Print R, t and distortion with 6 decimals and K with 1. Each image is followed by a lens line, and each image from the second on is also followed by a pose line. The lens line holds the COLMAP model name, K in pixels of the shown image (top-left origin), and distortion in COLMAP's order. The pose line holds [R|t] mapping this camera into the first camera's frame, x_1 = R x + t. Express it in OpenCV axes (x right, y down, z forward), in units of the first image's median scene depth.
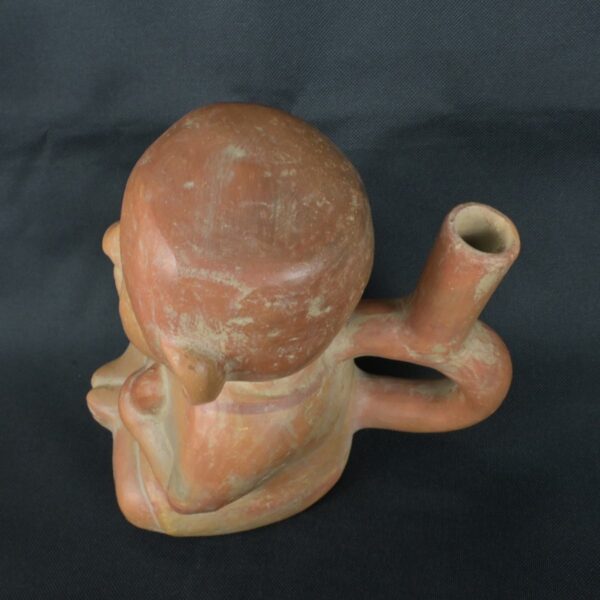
lens RADIAL K [[803.7, 0, 300.4], [0, 803.7, 300.3], [0, 0, 1]] dist [-0.030775, 0.000000]
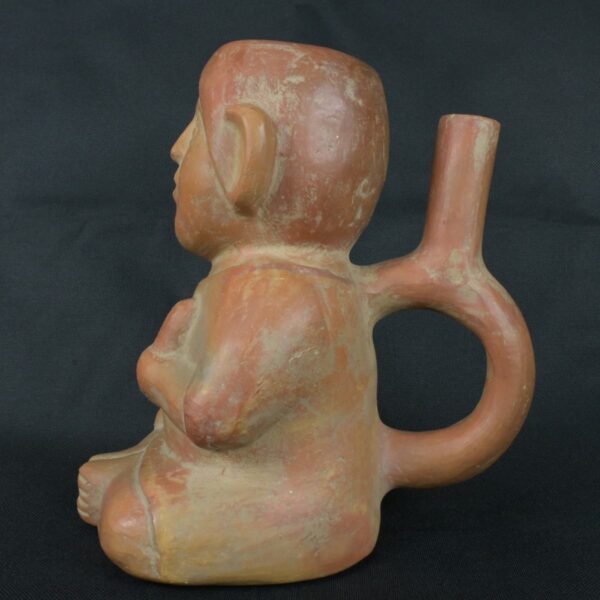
lens RADIAL K [[803.7, 0, 299.7], [0, 803.7, 301.0], [0, 0, 1]] dist [-0.030775, 0.000000]
pose [[0.998707, 0.027434, 0.042788, -0.110658], [0.018588, 0.586381, -0.809822, 1.264269], [-0.047307, 0.809571, 0.585113, 0.531324]]
